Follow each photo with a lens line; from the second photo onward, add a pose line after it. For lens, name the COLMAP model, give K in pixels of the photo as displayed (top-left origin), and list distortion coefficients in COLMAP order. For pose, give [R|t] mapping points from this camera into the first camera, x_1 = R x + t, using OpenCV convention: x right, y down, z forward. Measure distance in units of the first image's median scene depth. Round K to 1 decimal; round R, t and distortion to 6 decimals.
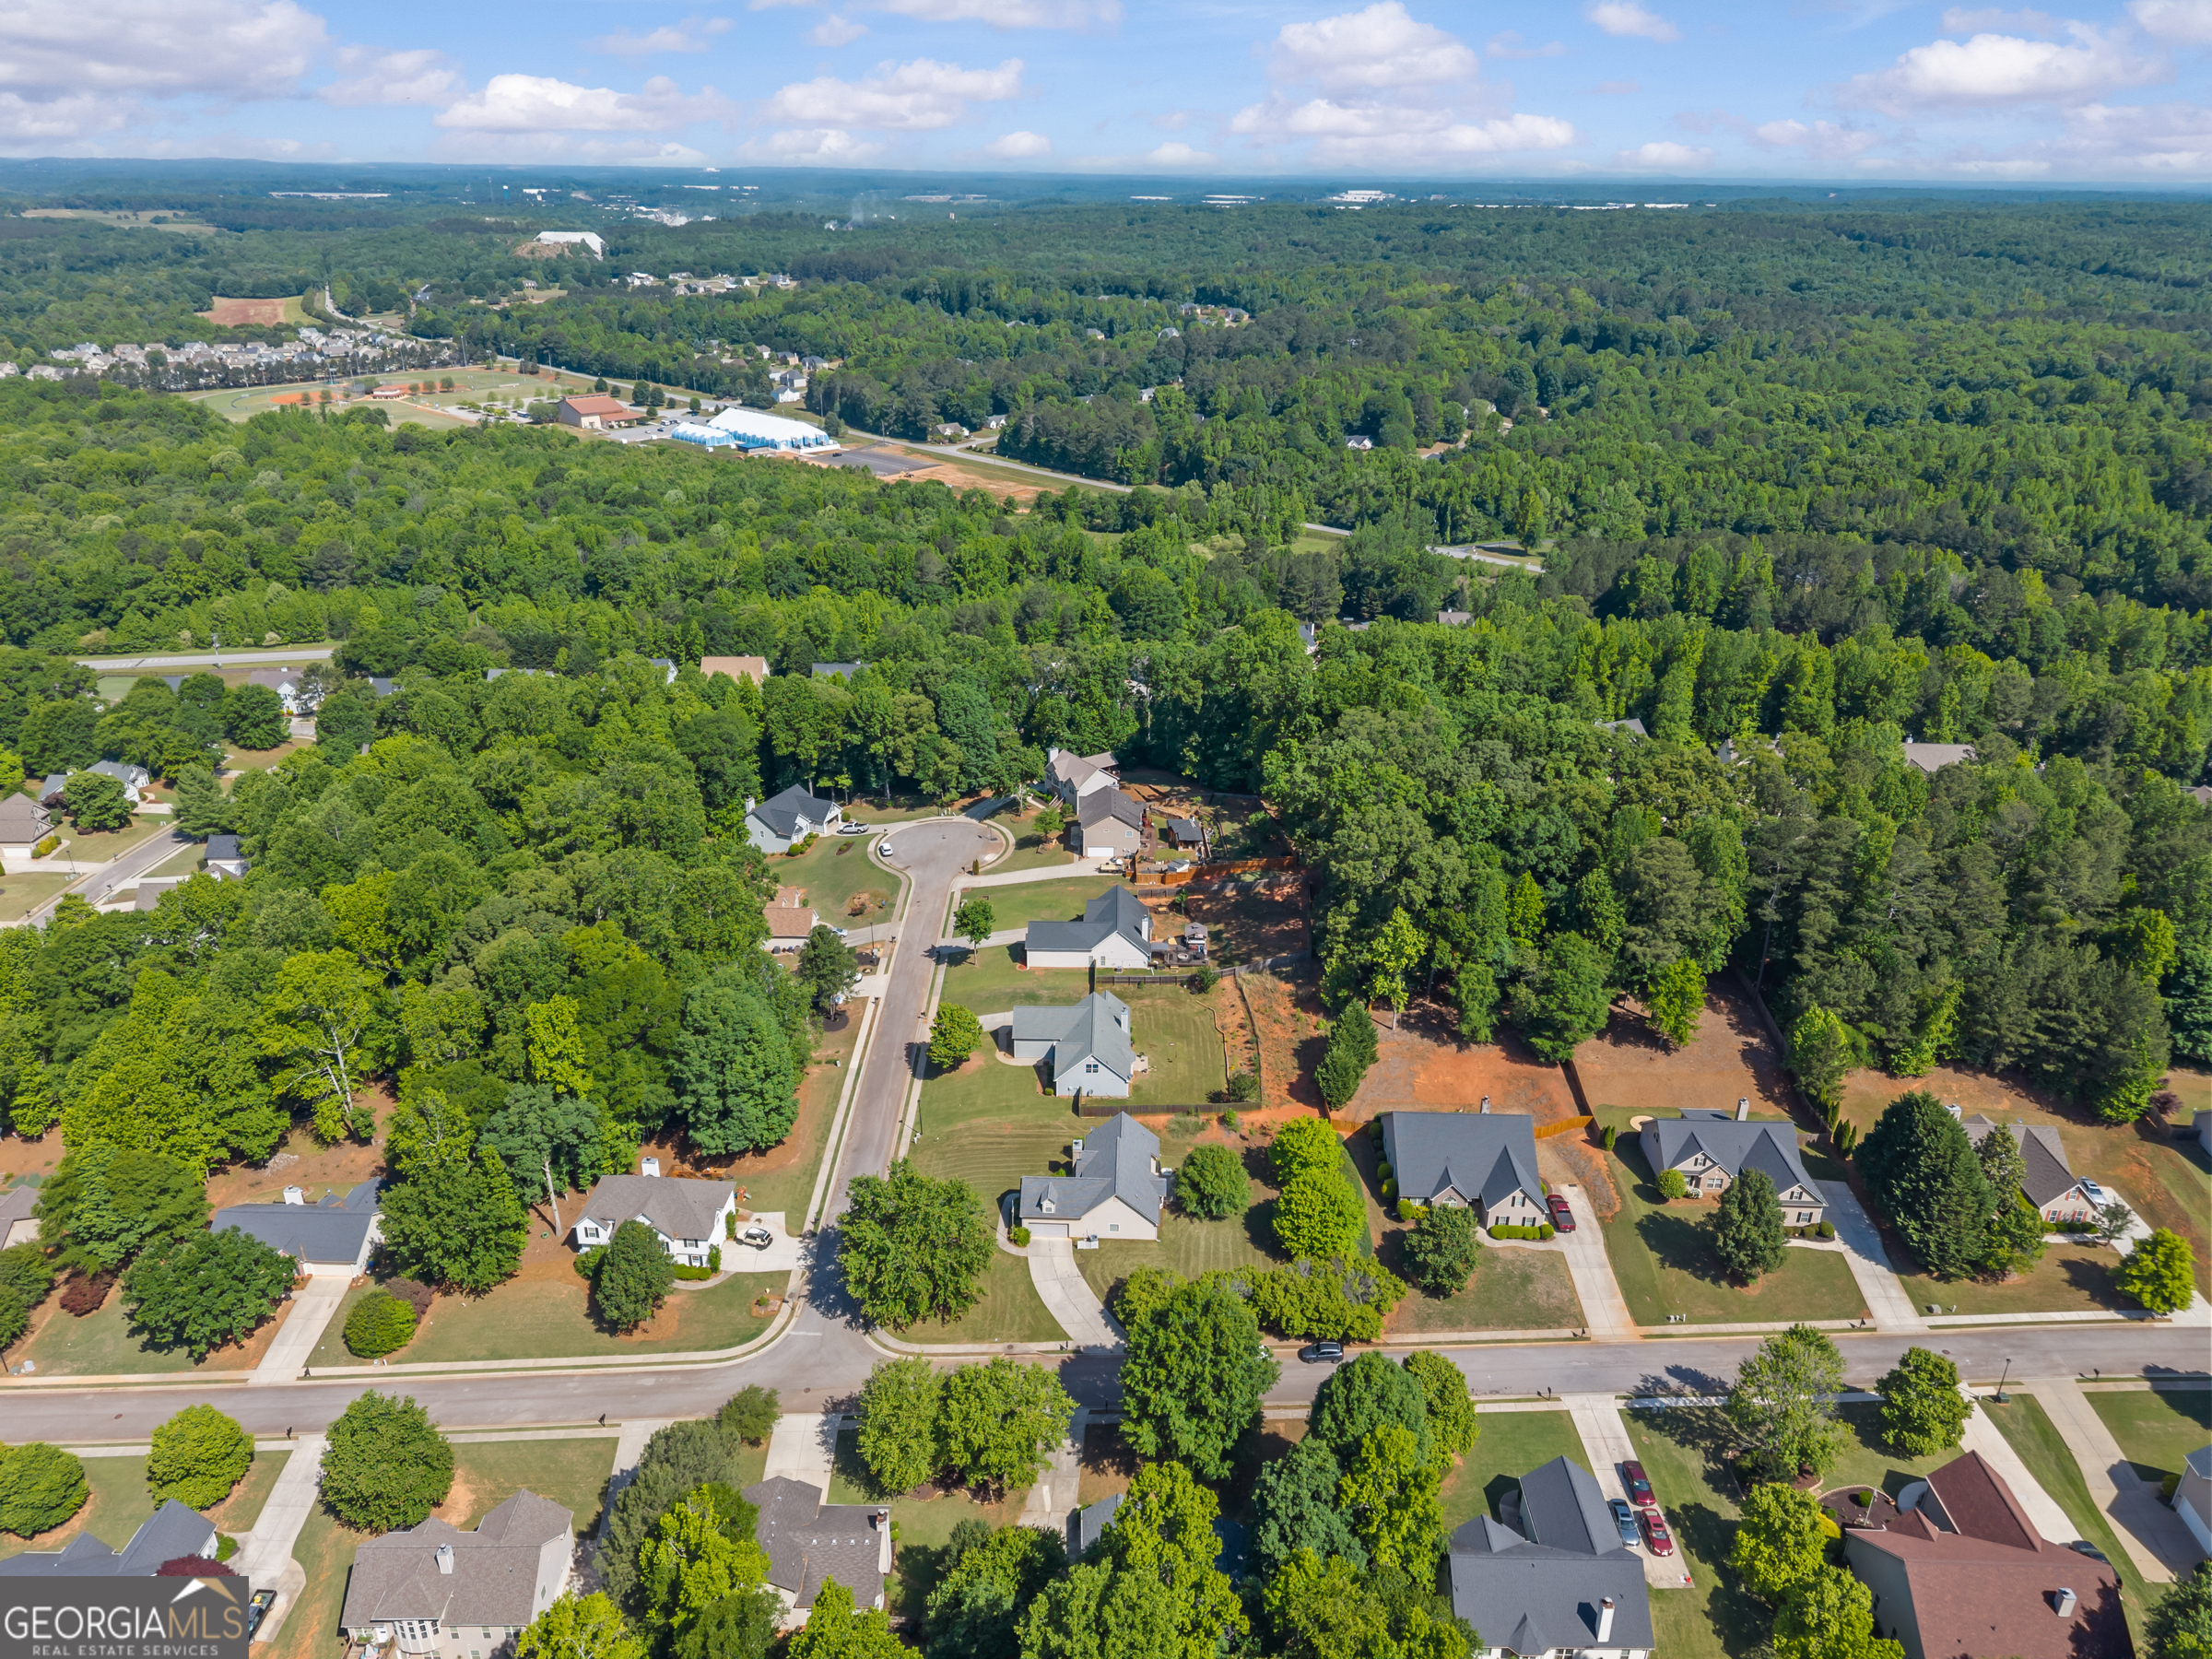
lens RADIAL K [[1477.5, 0, 1106.0], [0, 1477.5, 829.5], [0, 0, 1]] dist [0.011184, -0.011754]
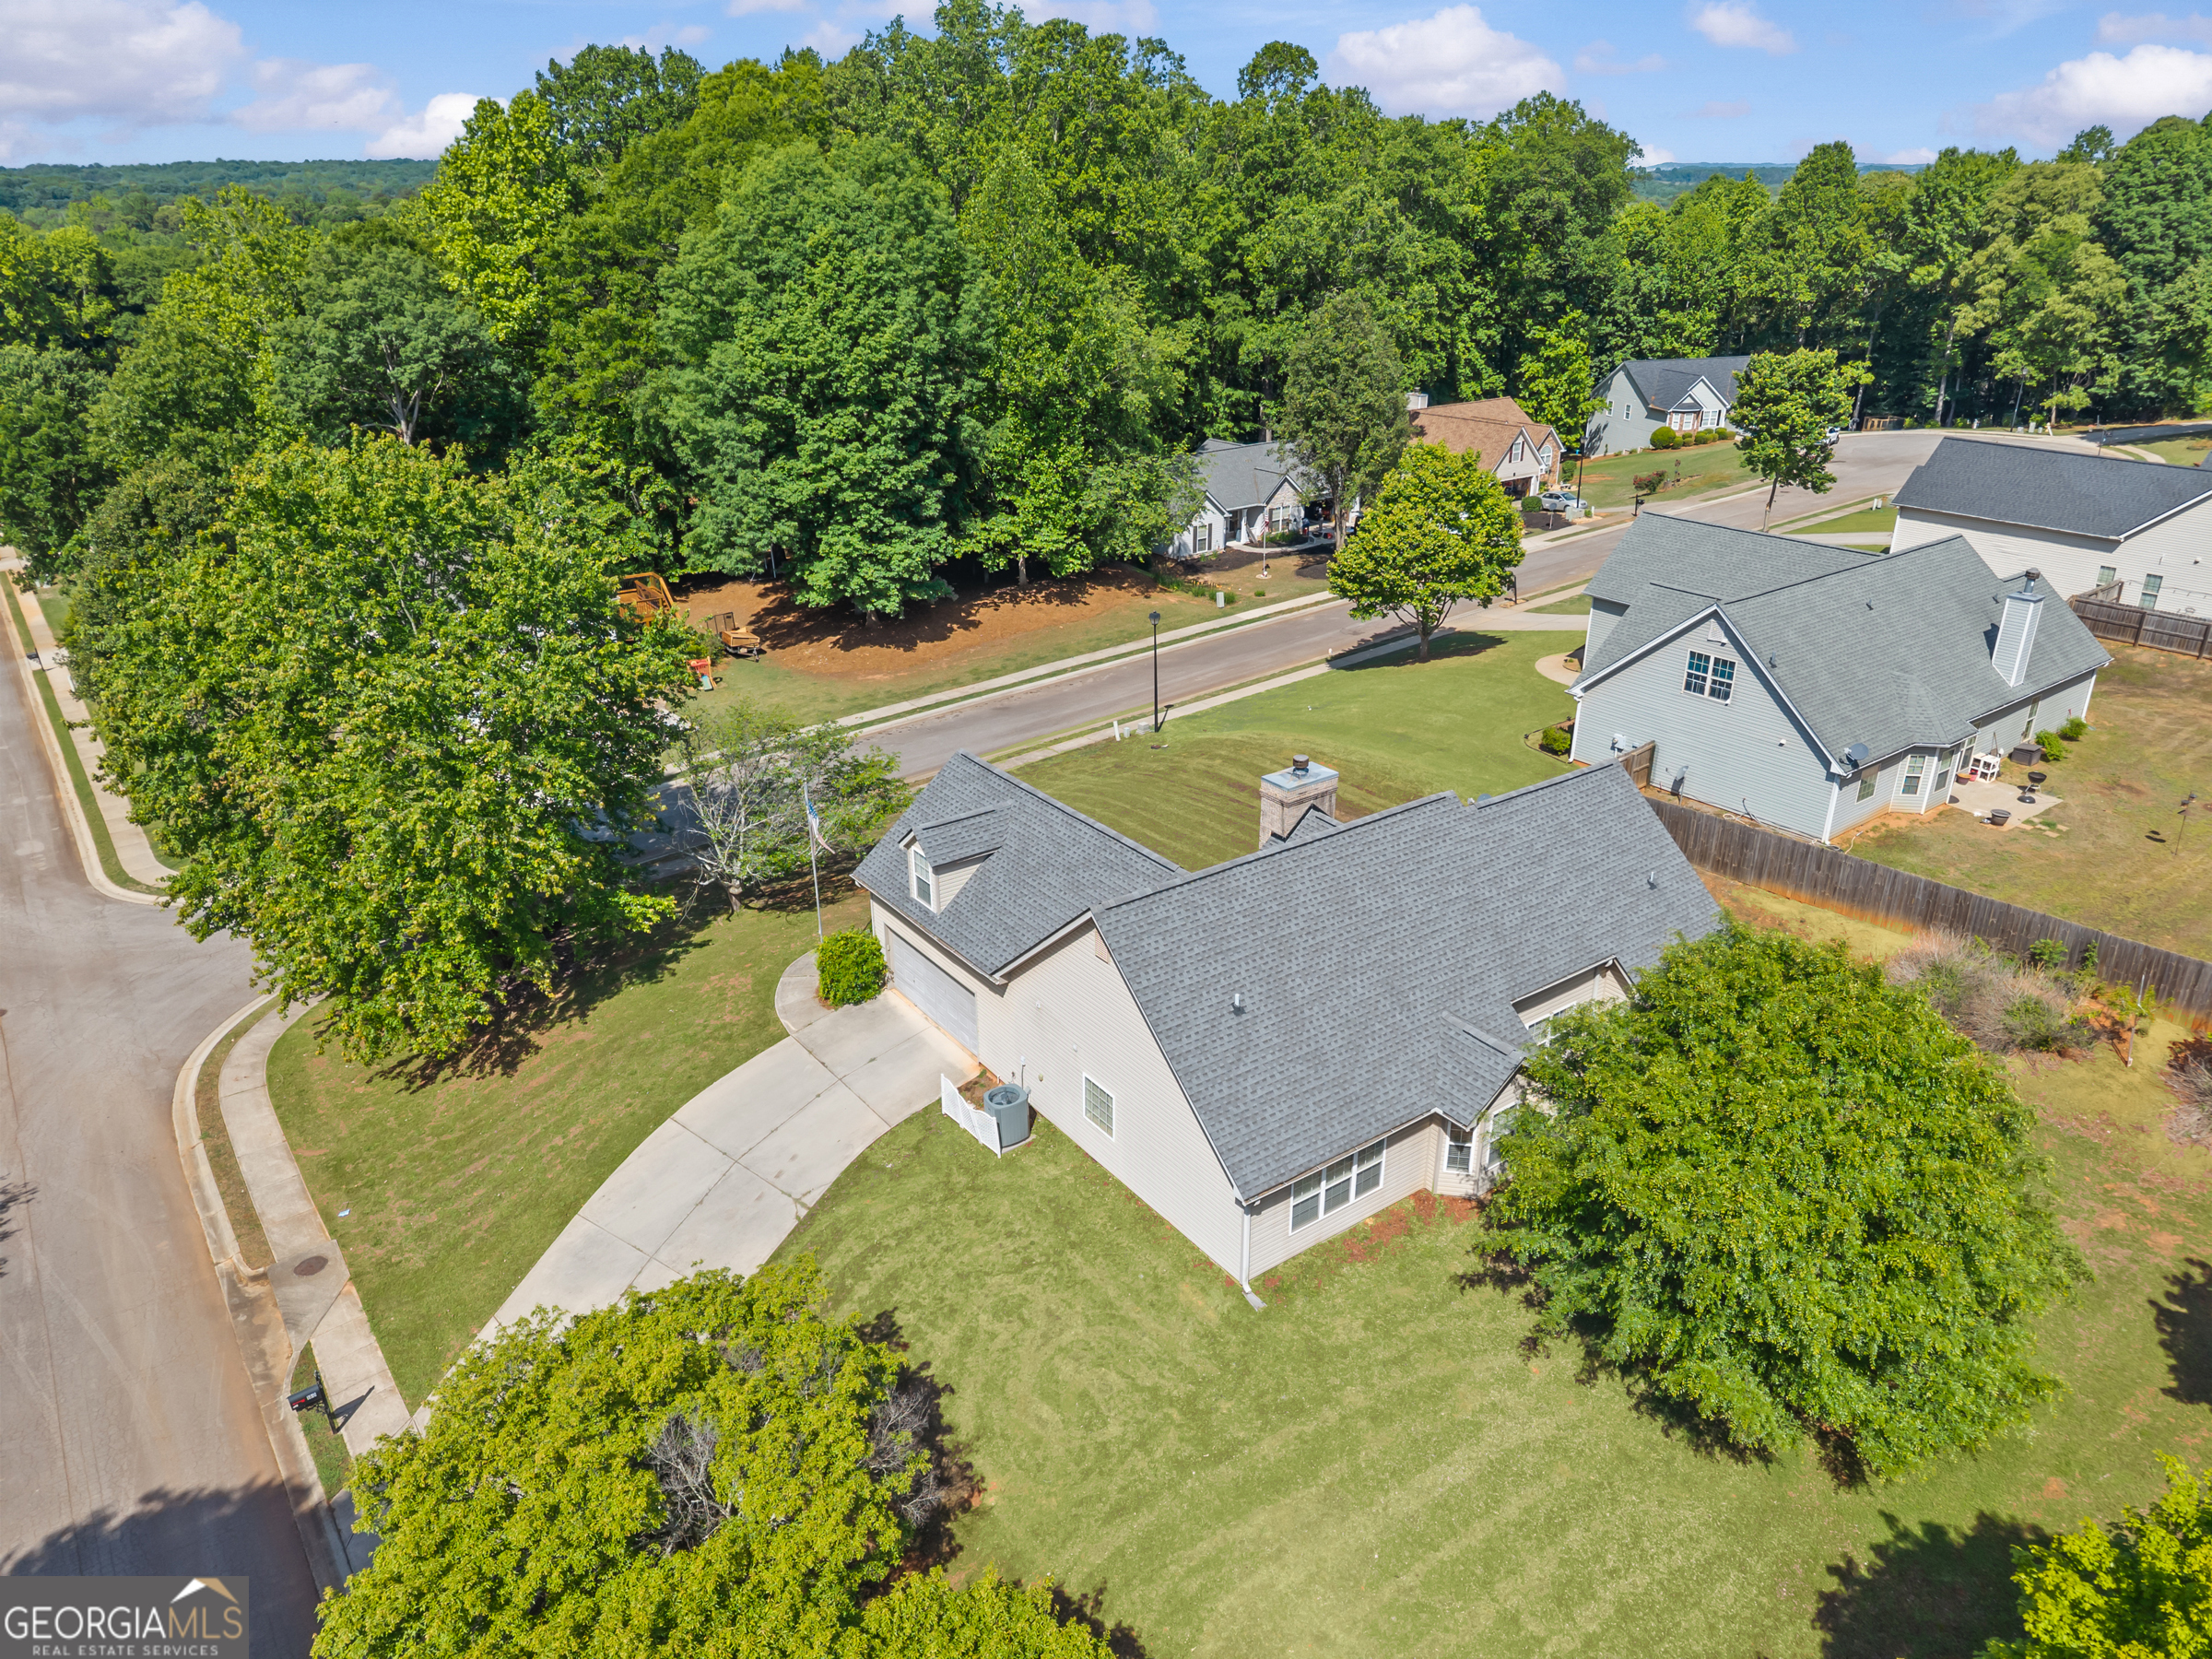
lens RADIAL K [[1495.8, 0, 1106.0], [0, 1495.8, 829.5], [0, 0, 1]] dist [0.002739, -0.006581]
pose [[0.608686, 0.293975, -0.736940, 0.082427], [-0.300273, 0.945091, 0.128994, 0.122898], [0.734396, 0.142766, 0.663536, 0.509187]]
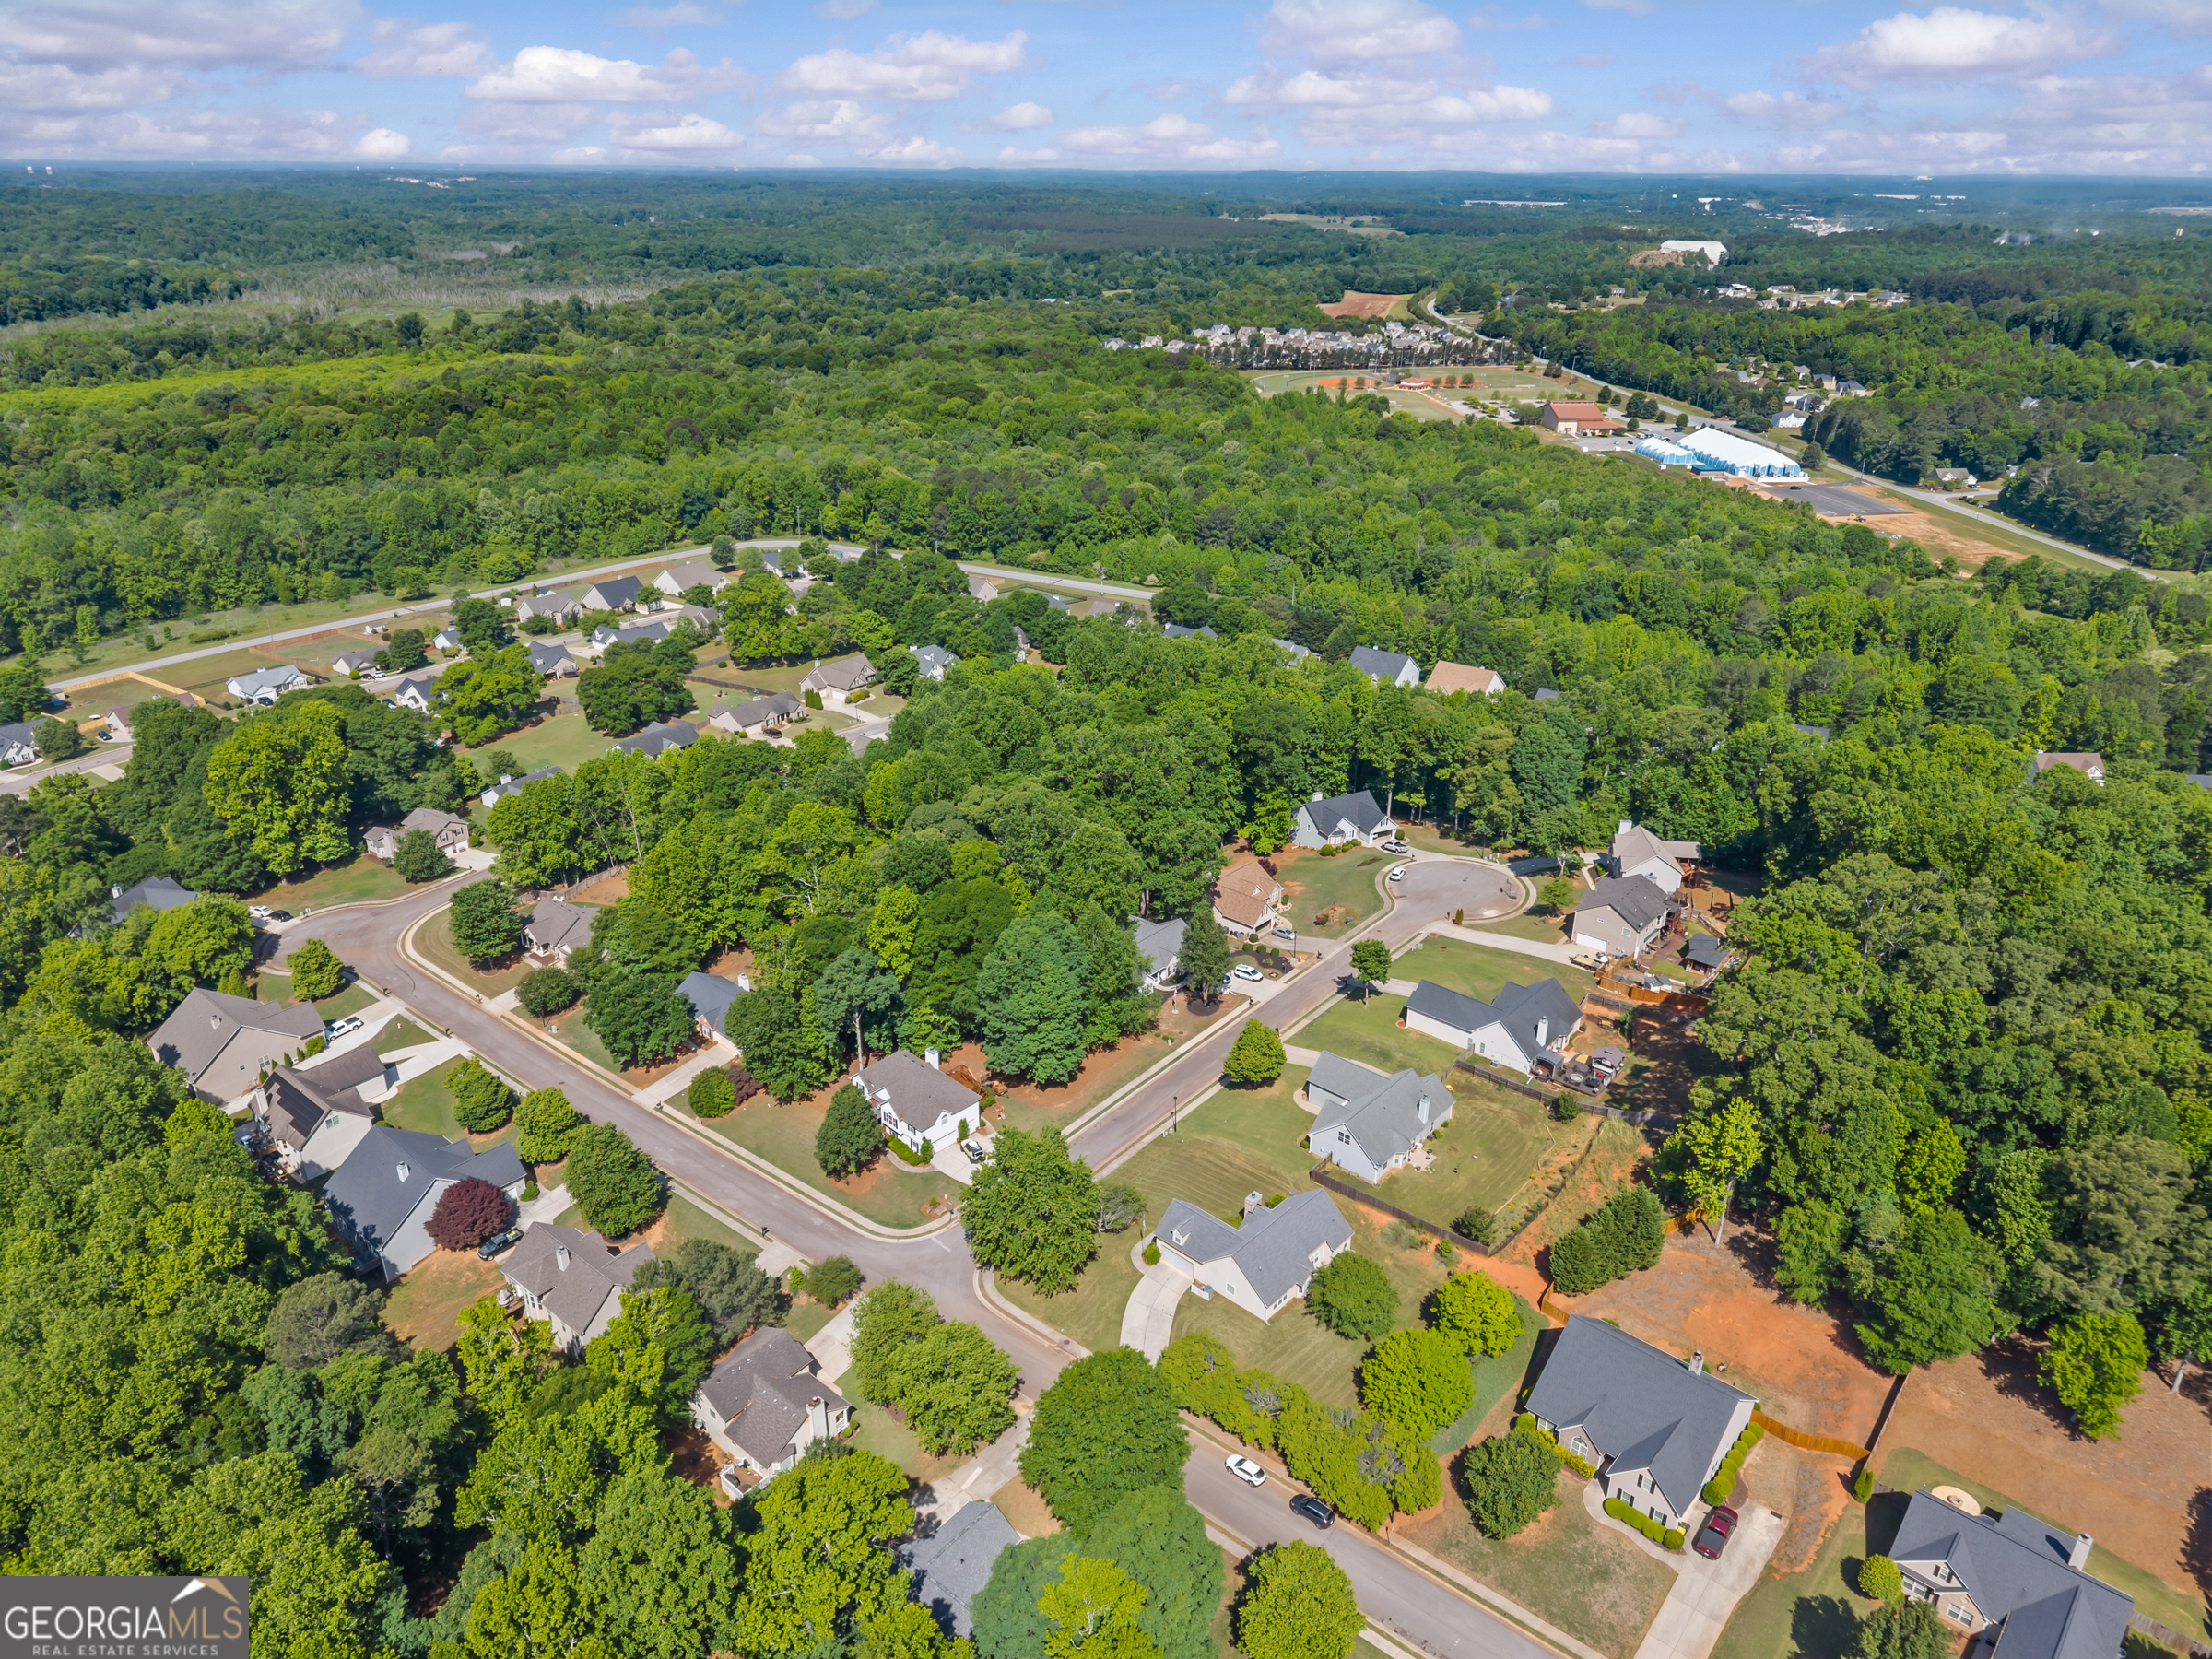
lens RADIAL K [[1477.5, 0, 1106.0], [0, 1477.5, 829.5], [0, 0, 1]] dist [0.011184, -0.011754]
pose [[0.757569, 0.259385, -0.599006, 0.257559], [-0.262528, 0.961242, 0.084221, -0.042212], [0.597636, 0.093453, 0.796303, 0.101056]]
